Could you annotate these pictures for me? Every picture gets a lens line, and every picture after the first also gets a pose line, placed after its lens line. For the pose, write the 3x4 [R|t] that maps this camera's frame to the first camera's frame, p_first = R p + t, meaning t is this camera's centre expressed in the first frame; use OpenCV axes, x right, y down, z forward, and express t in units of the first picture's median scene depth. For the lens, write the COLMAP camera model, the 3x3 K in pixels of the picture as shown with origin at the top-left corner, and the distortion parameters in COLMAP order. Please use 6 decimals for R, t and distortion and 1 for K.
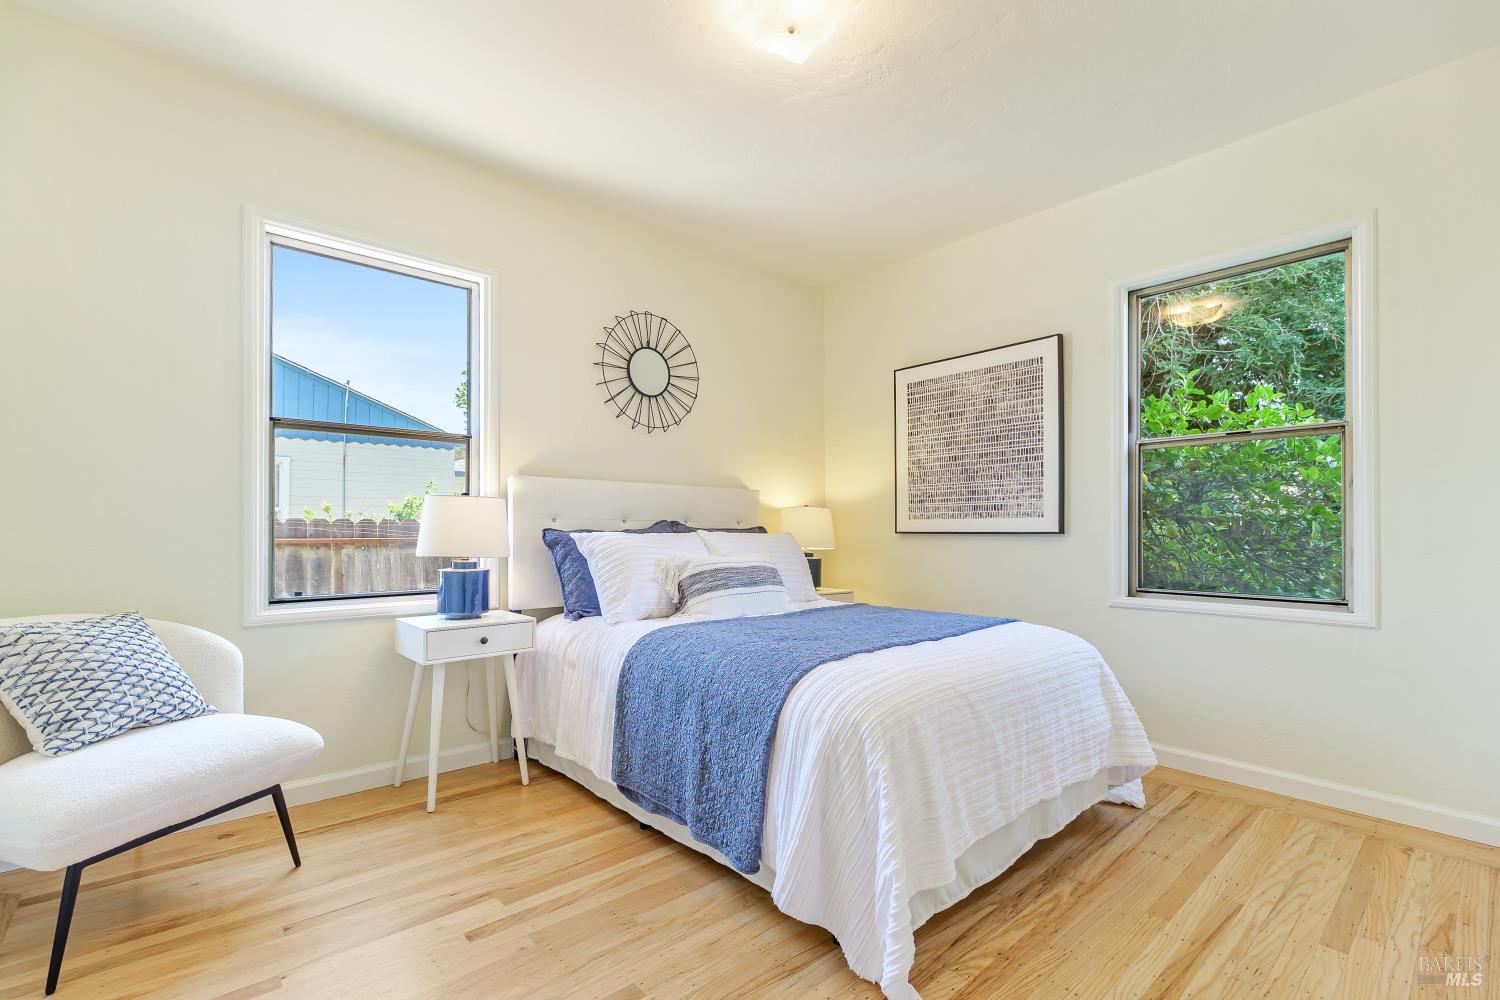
lens RADIAL K [[653.5, 0, 750.9], [0, 653.5, 509.4], [0, 0, 1]] dist [-0.004982, -0.000539]
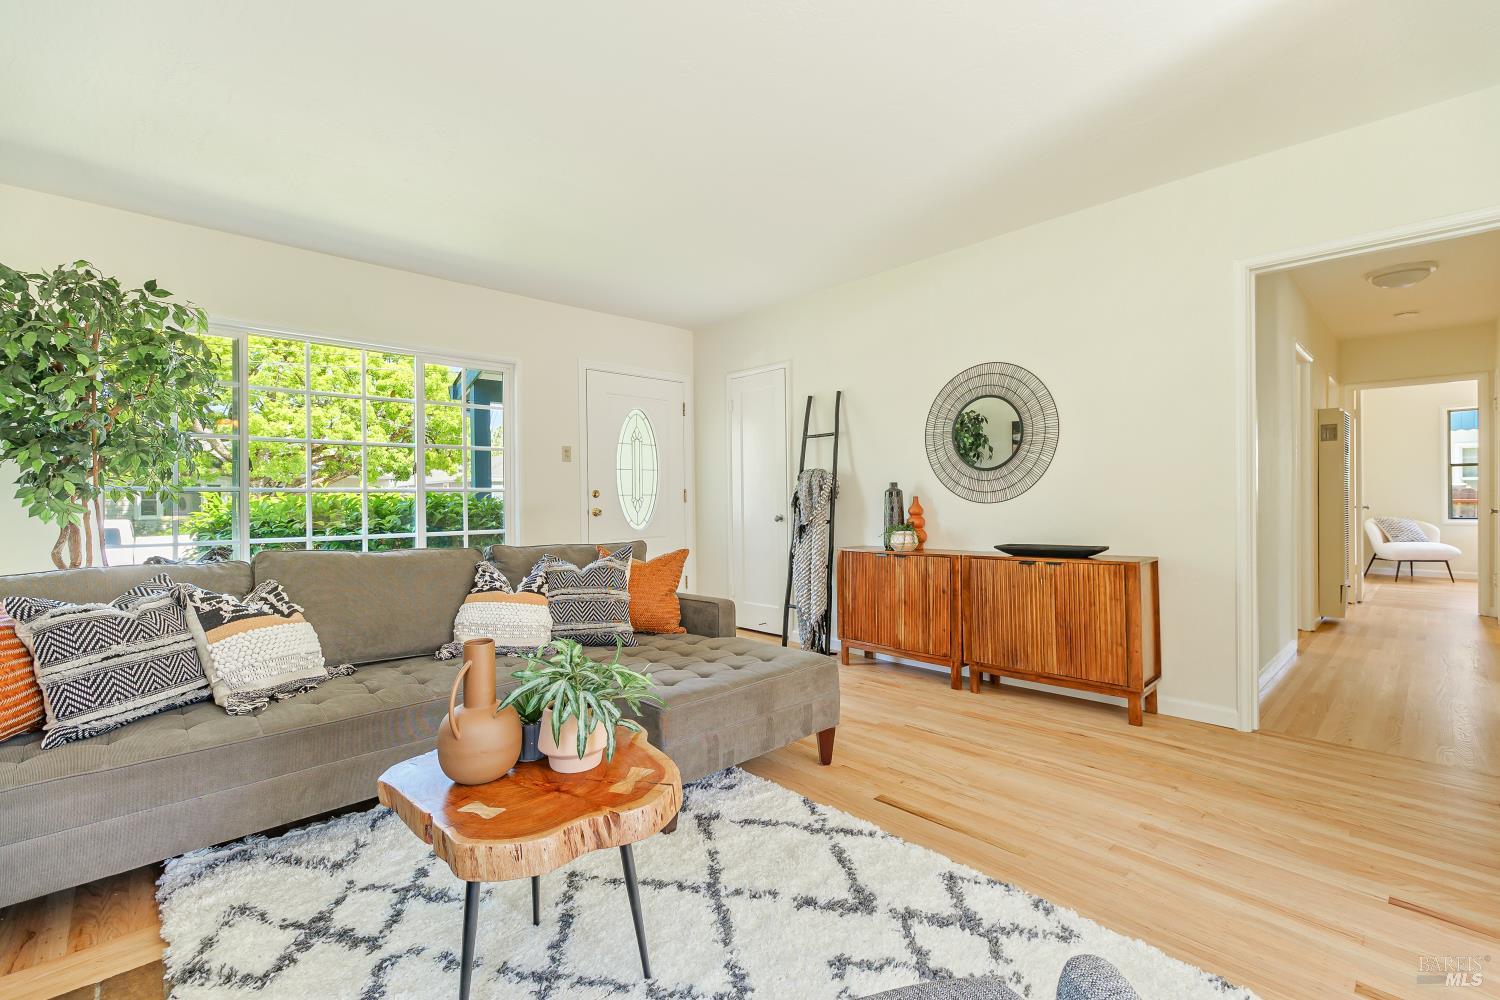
lens RADIAL K [[653.5, 0, 782.3], [0, 653.5, 499.0], [0, 0, 1]] dist [-0.004982, -0.000539]
pose [[0.051895, 0.000215, -0.998653, 2.667454], [0.020365, 0.999792, 0.001273, -0.033095], [0.998445, -0.020404, 0.051880, -2.869843]]
